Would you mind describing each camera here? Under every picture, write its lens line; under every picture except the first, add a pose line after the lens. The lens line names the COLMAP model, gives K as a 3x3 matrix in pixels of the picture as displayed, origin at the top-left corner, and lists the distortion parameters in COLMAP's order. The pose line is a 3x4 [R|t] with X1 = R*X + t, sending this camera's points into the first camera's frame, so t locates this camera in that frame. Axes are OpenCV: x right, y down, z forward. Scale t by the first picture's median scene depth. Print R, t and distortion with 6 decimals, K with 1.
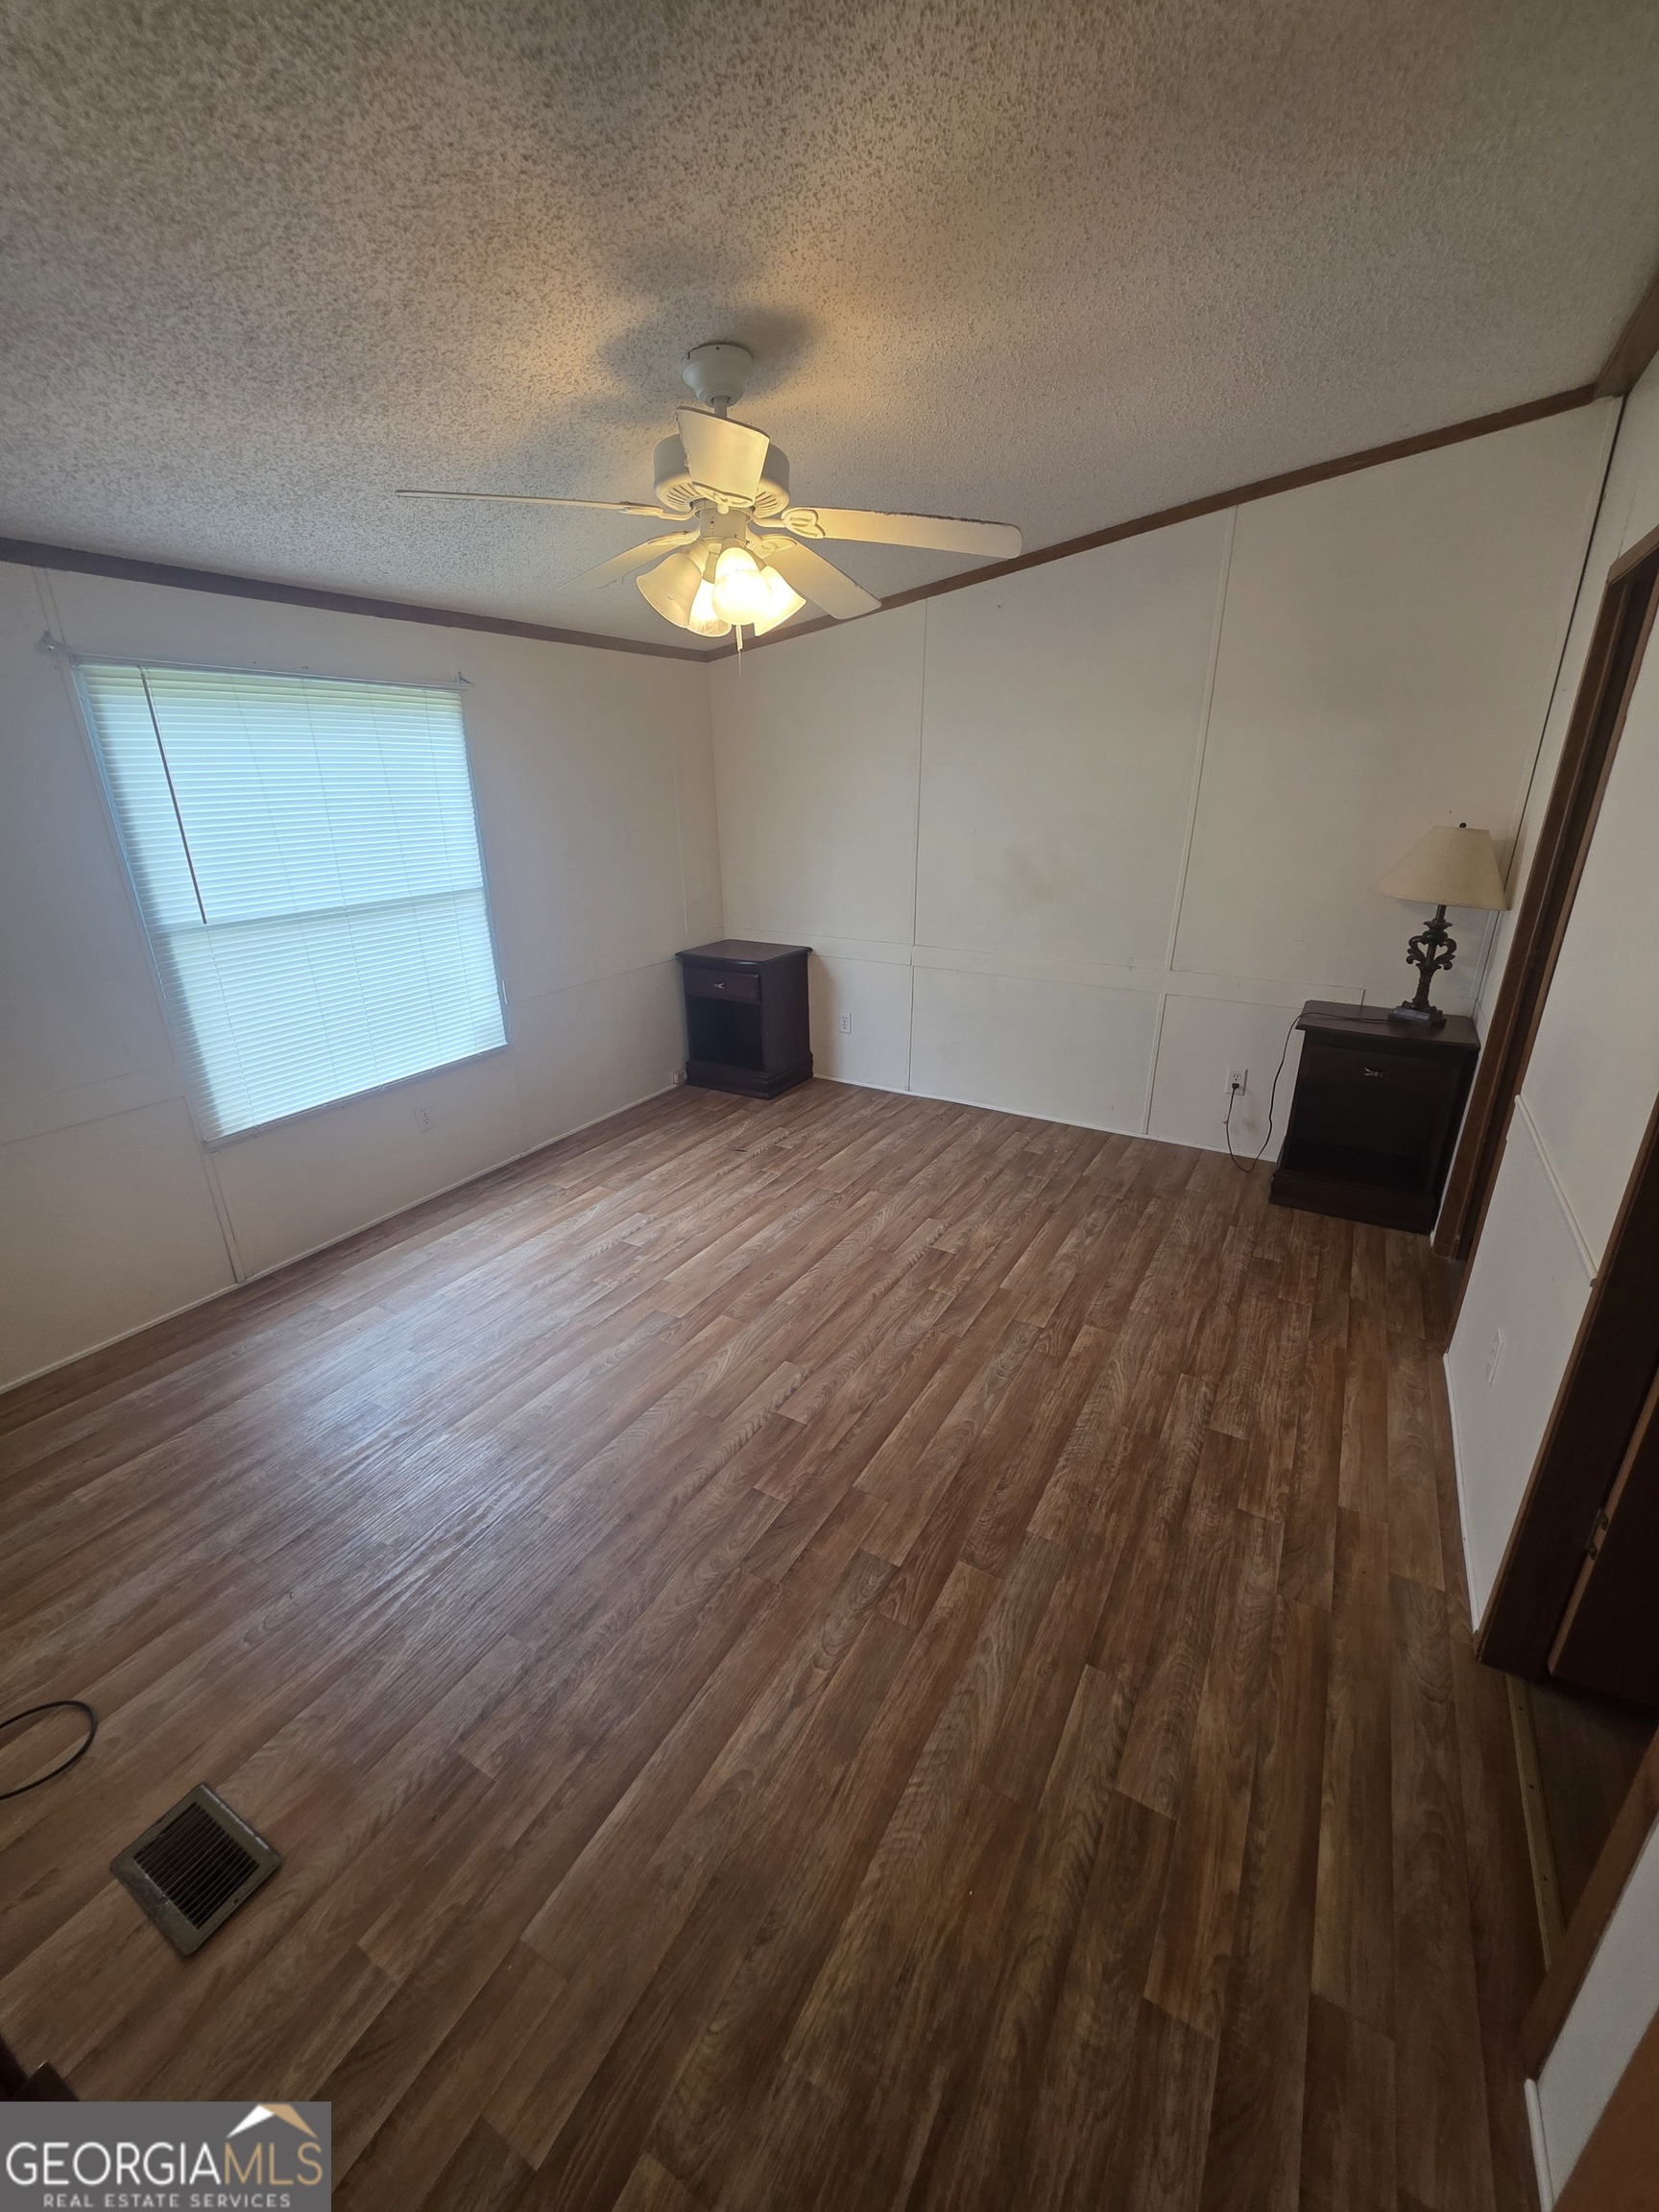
lens RADIAL K [[885.2, 0, 824.1], [0, 885.2, 1088.9], [0, 0, 1]] dist [0.003890, -0.000884]
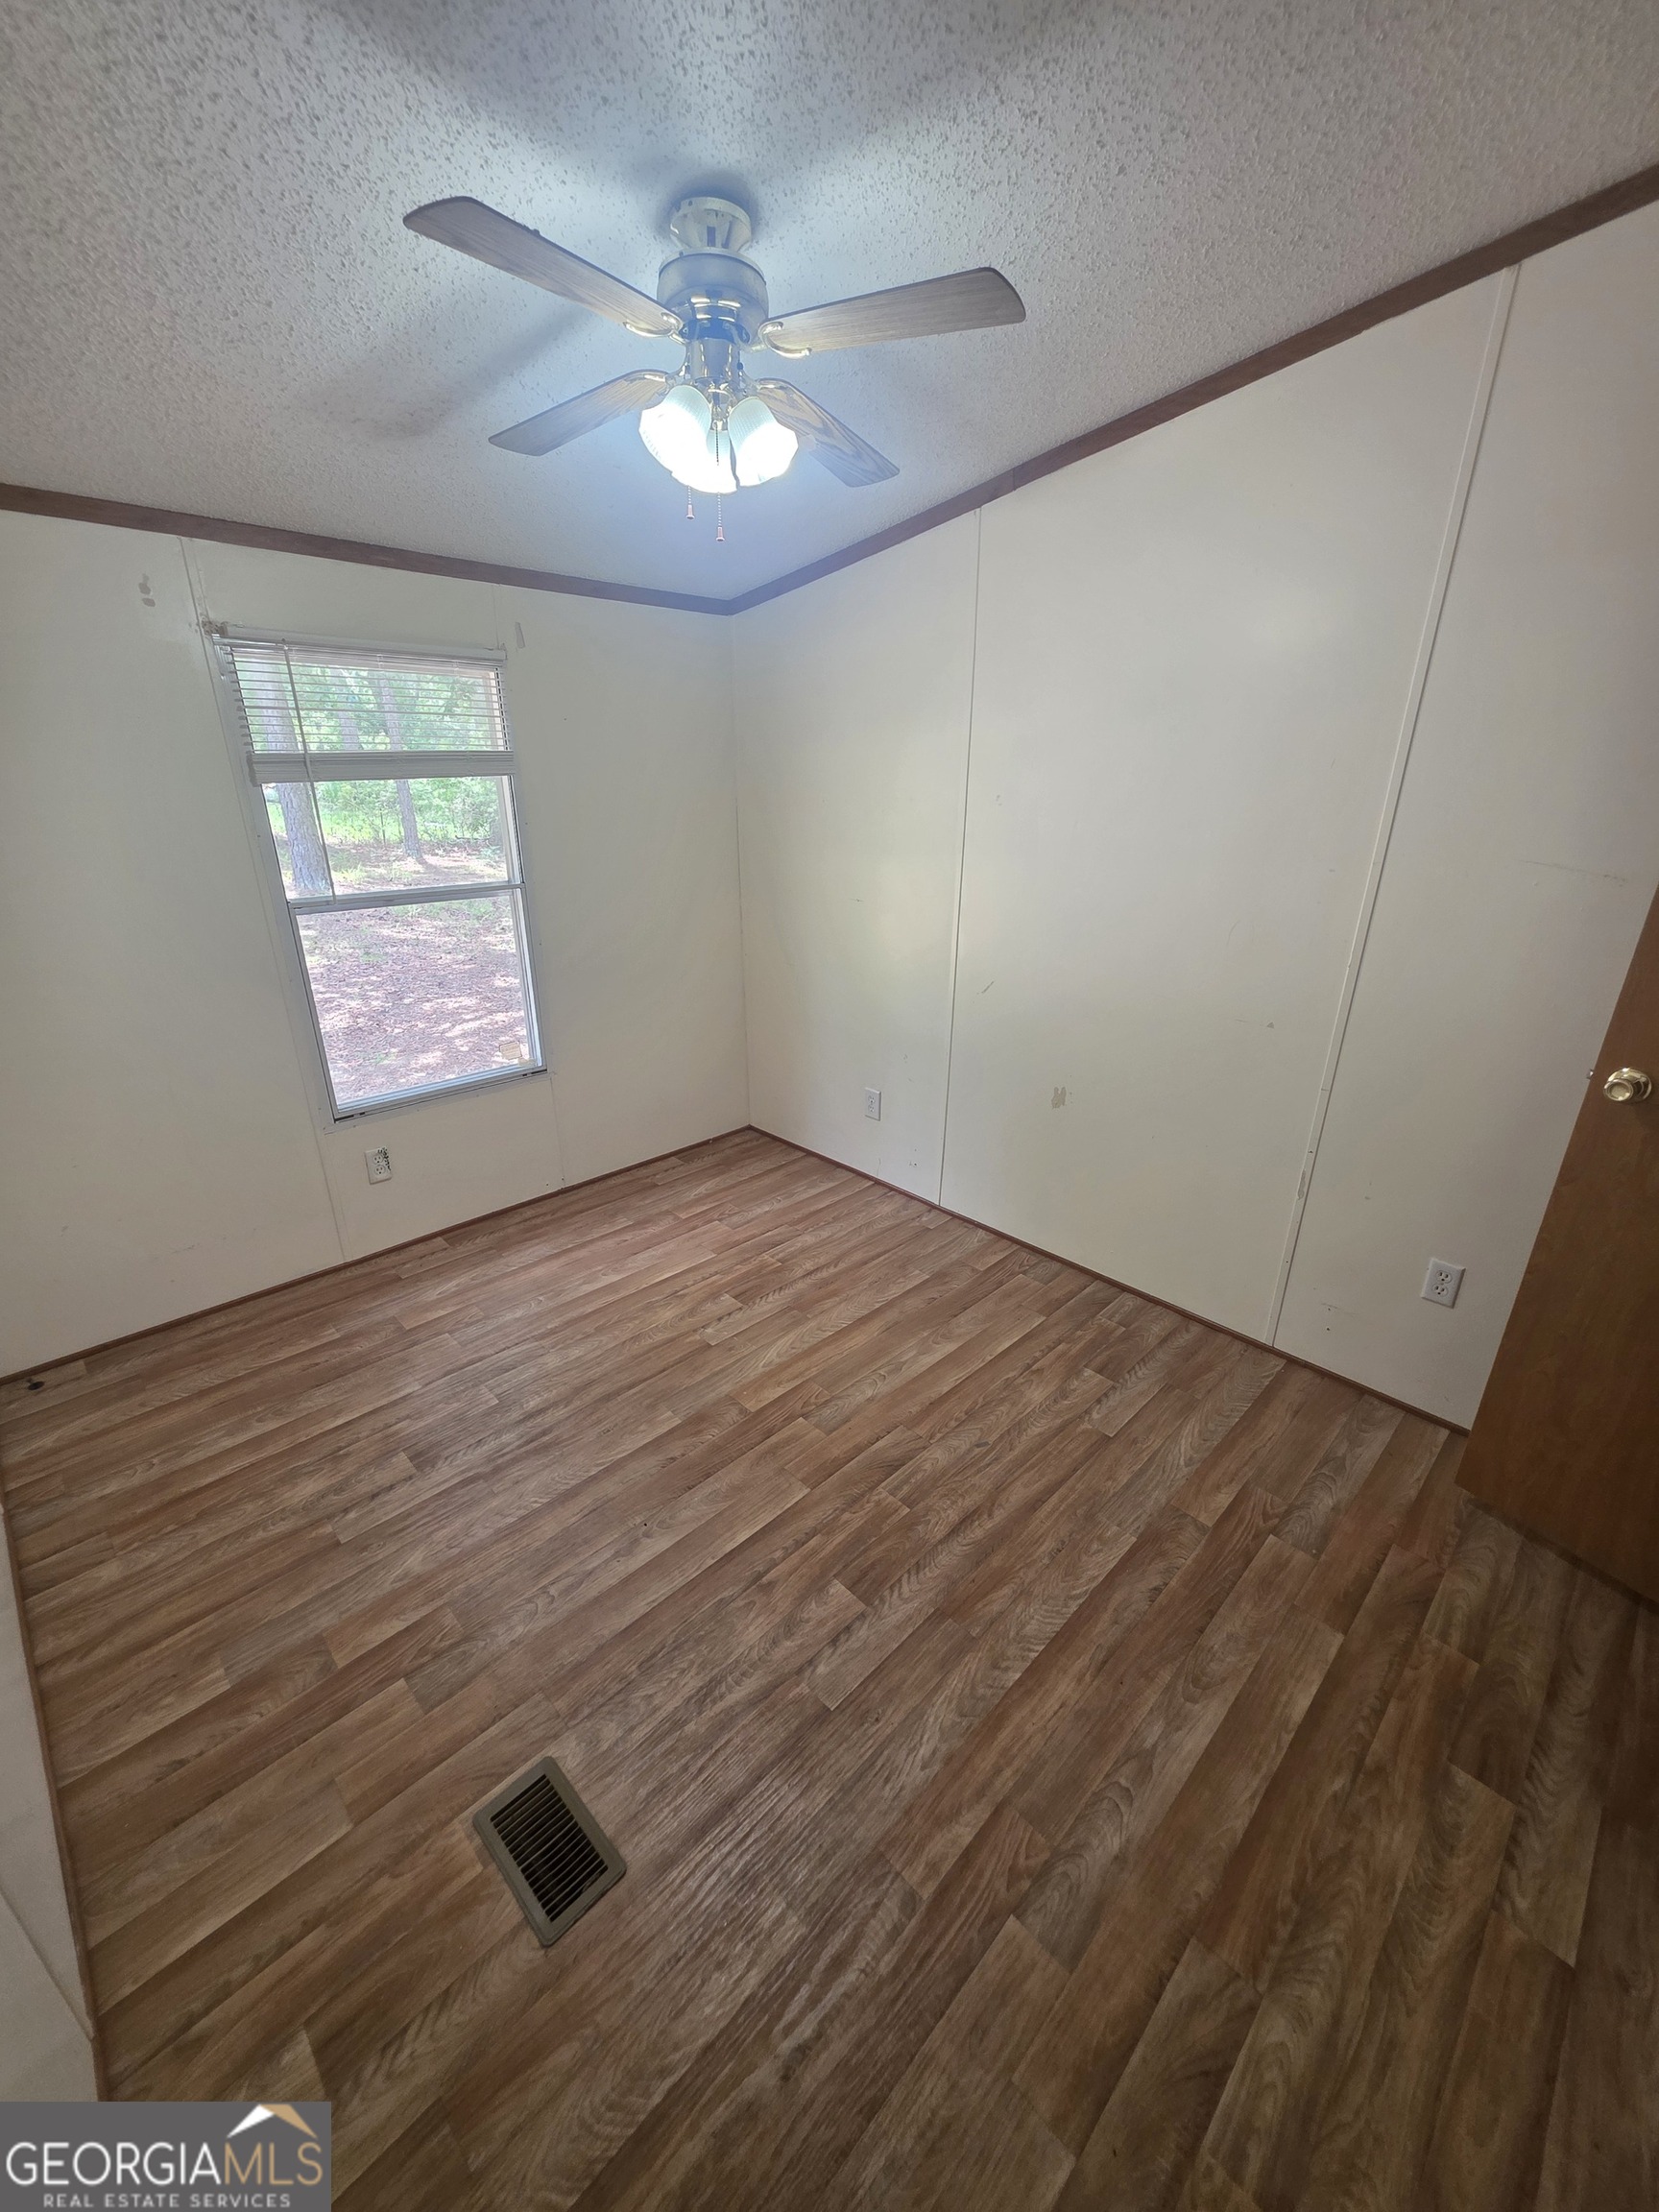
lens RADIAL K [[885.2, 0, 836.1], [0, 885.2, 1098.3], [0, 0, 1]] dist [0.003890, -0.000884]
pose [[-0.967298, -0.084573, 0.239128, 0.815457], [0.087170, 0.774506, 0.626531, -0.460244], [-0.238194, 0.626887, -0.741806, 1.302484]]
